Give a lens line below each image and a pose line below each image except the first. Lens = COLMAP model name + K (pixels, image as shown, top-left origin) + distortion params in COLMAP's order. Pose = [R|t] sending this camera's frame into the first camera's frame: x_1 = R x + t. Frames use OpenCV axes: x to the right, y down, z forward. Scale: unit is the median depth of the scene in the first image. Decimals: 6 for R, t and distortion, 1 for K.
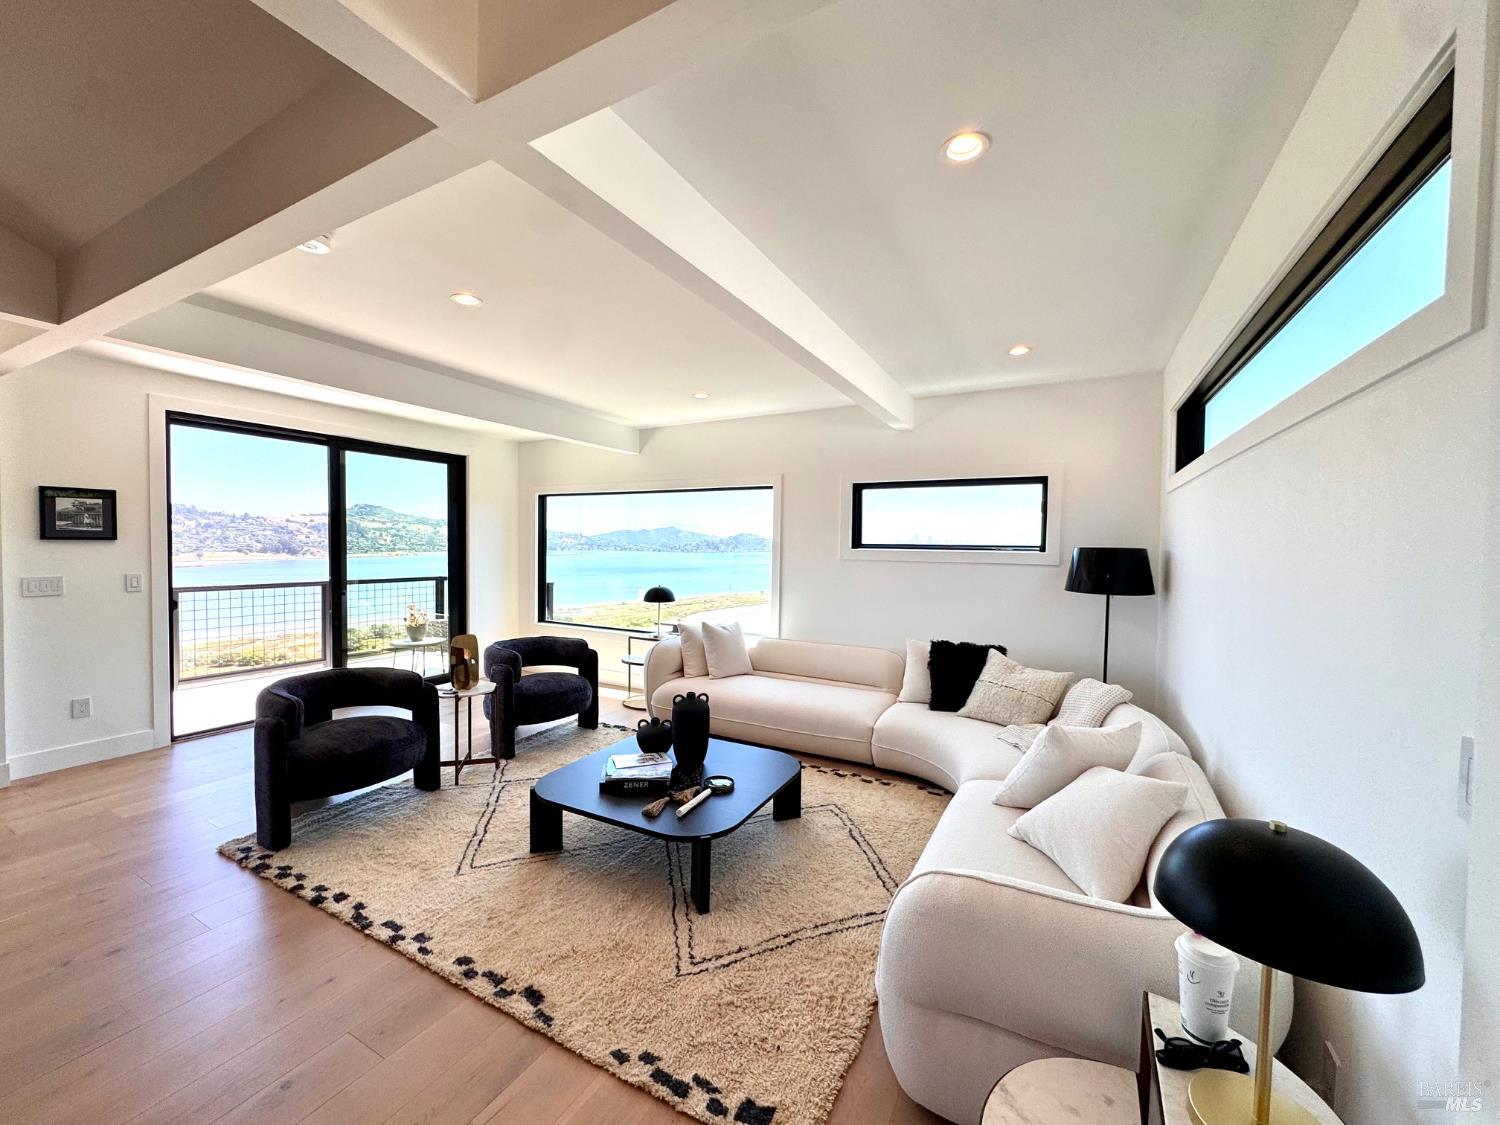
lens RADIAL K [[588.8, 0, 746.2], [0, 588.8, 560.8], [0, 0, 1]] dist [-0.023688, 0.000226]
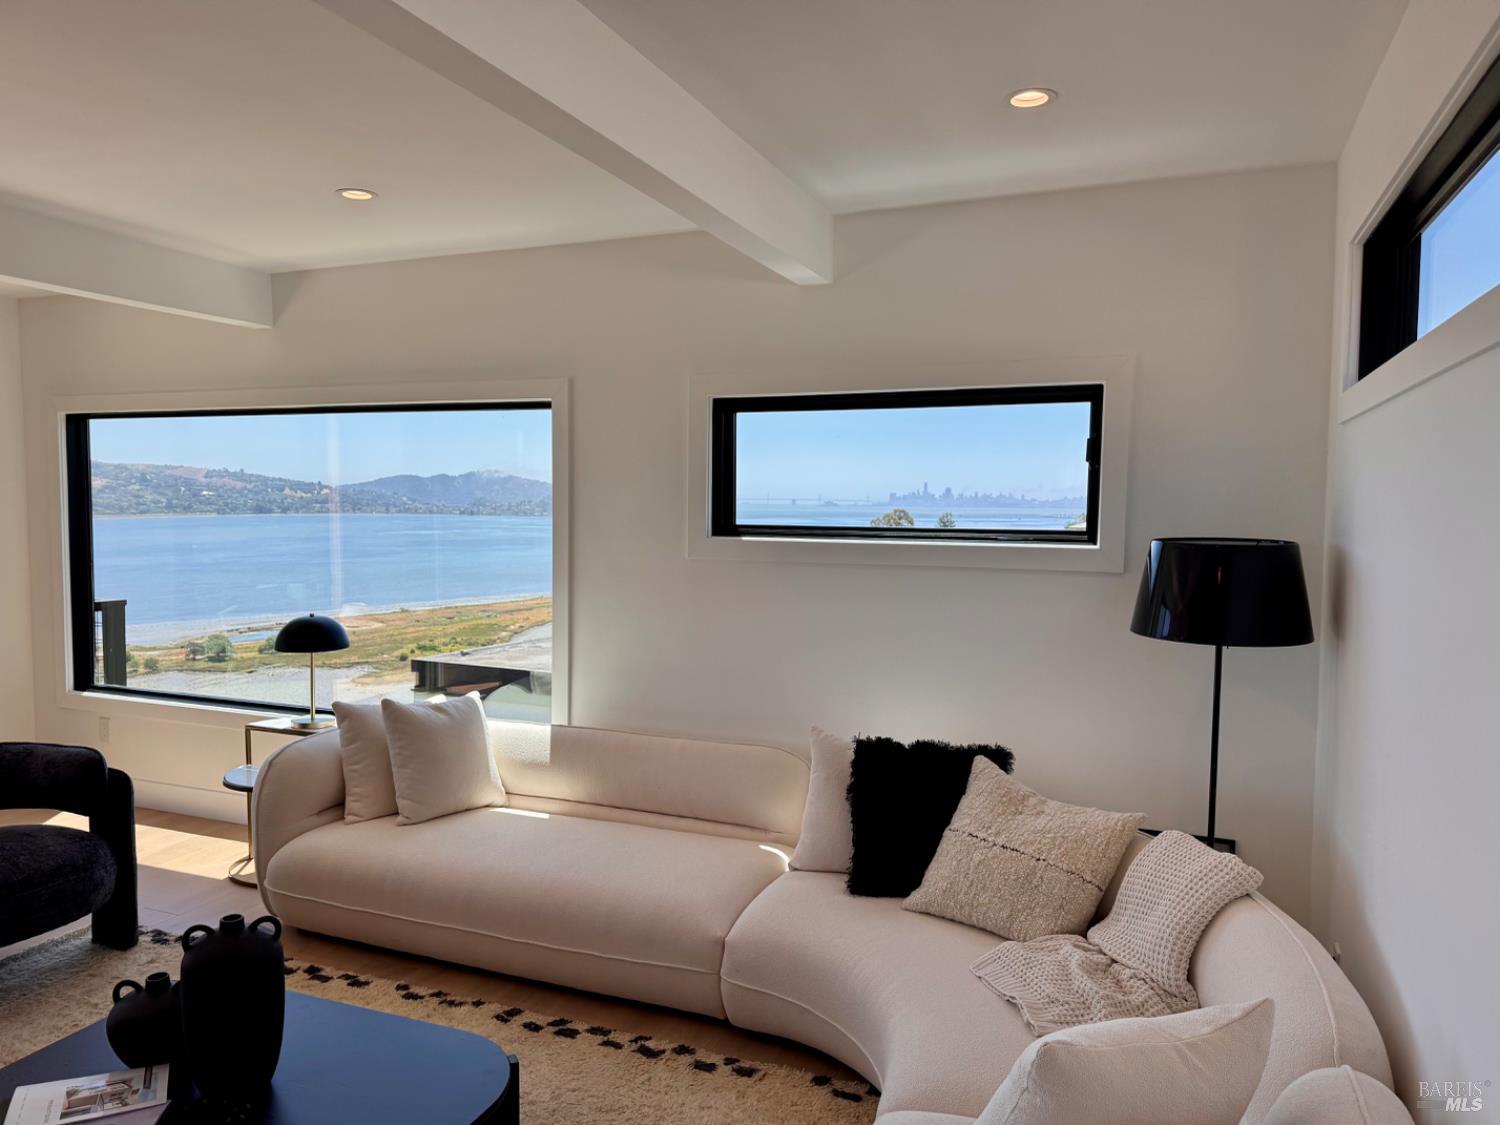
lens RADIAL K [[1064.3, 0, 748.4], [0, 1064.3, 558.8], [0, 0, 1]] dist [0.033915, -0.036511]
pose [[0.992661, -0.008022, 0.120668, 0.137018], [0.005731, 0.999797, 0.019318, -0.023911], [-0.120798, -0.018485, 0.992505, 0.187295]]
